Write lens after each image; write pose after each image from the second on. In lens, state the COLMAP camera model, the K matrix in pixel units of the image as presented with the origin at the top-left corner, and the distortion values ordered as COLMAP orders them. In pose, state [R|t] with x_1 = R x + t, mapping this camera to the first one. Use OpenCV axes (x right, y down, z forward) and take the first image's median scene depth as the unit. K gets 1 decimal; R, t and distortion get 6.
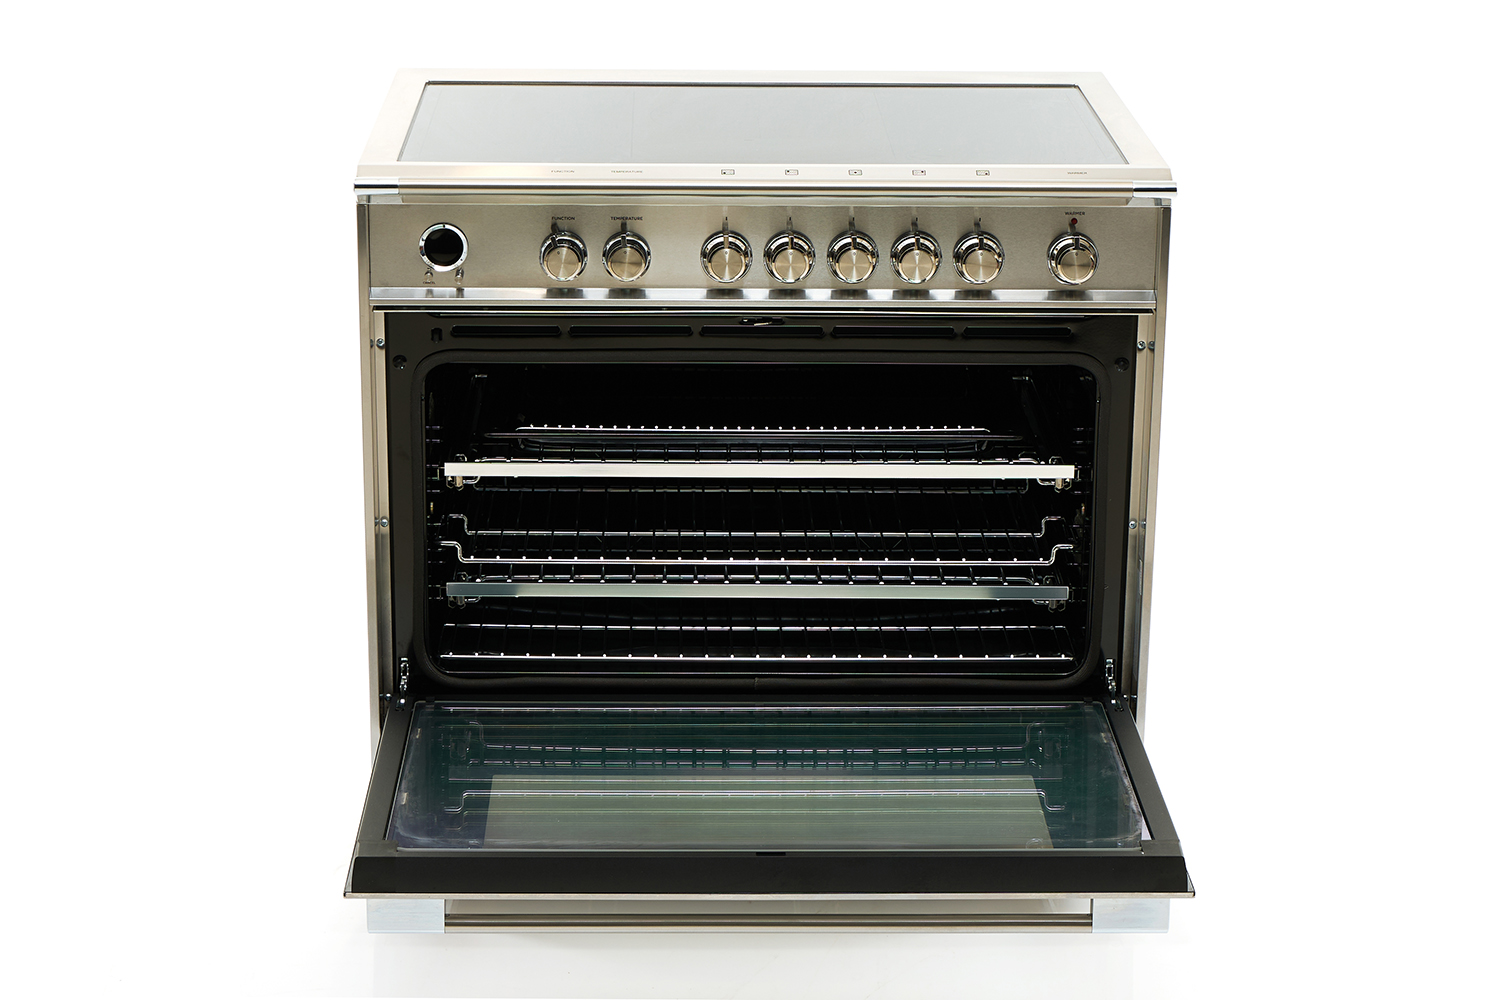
lens RADIAL K [[3432.8, 0, 750.0], [0, 3432.8, 500.0], [0, 0, 1]] dist [-0.044452, 0.010316]
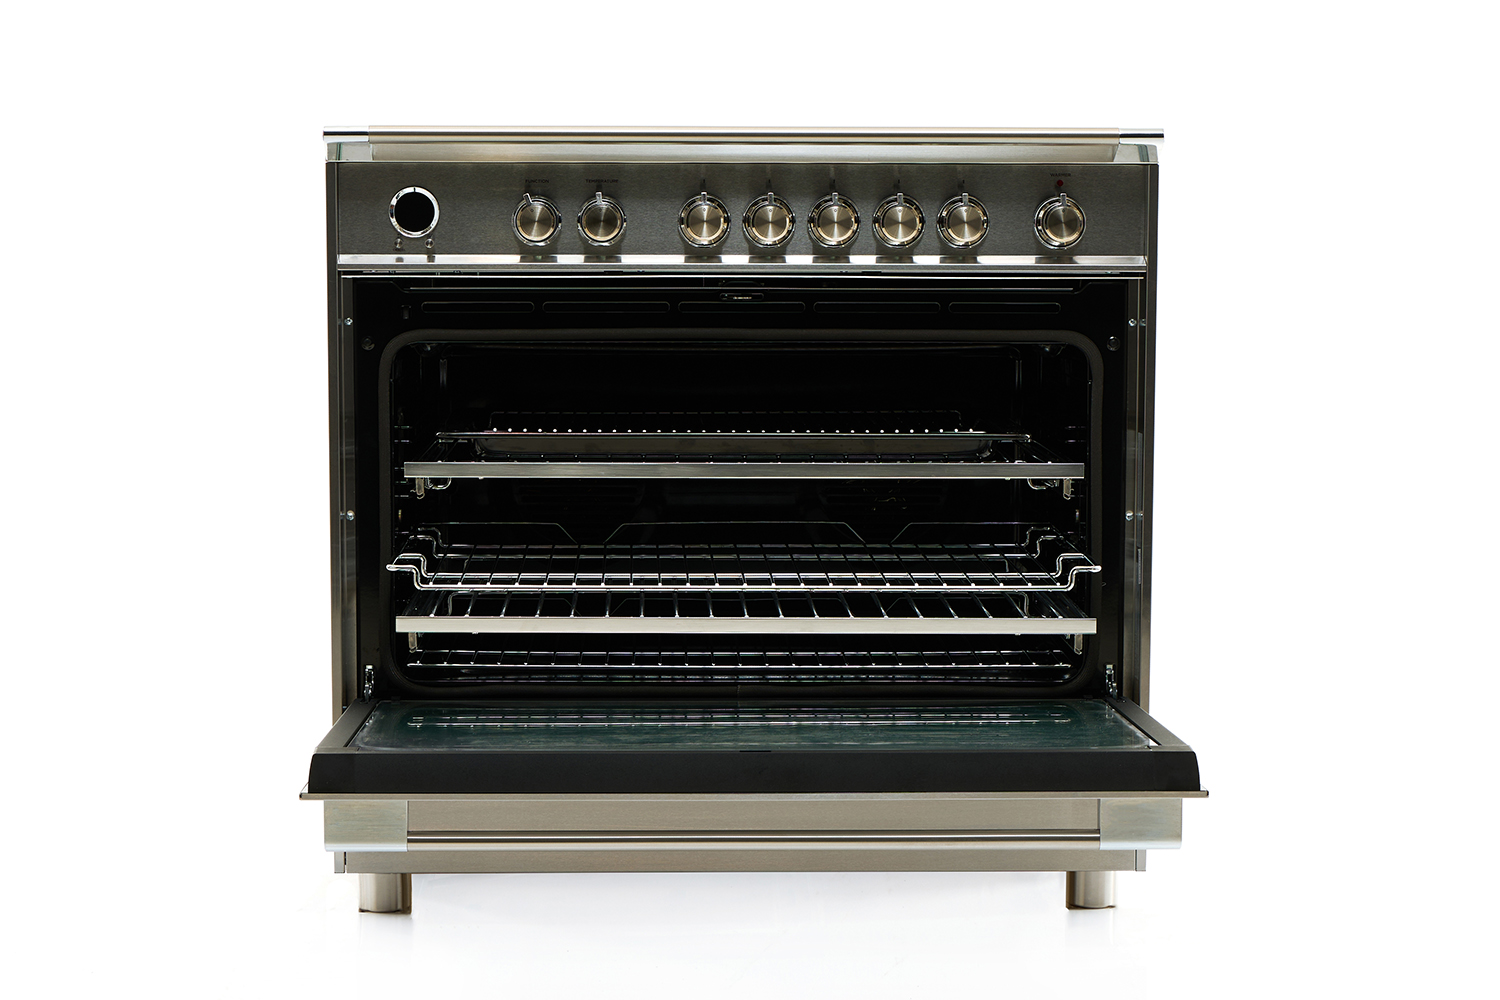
lens RADIAL K [[3432.8, 0, 750.0], [0, 3432.8, 500.0], [0, 0, 1]] dist [-0.044452, 0.010316]
pose [[0.999943, -0.008364, 0.006611, -0.001037], [0.009479, 0.981287, -0.192317, 0.195305], [-0.004879, 0.192368, 0.981311, 0.058213]]
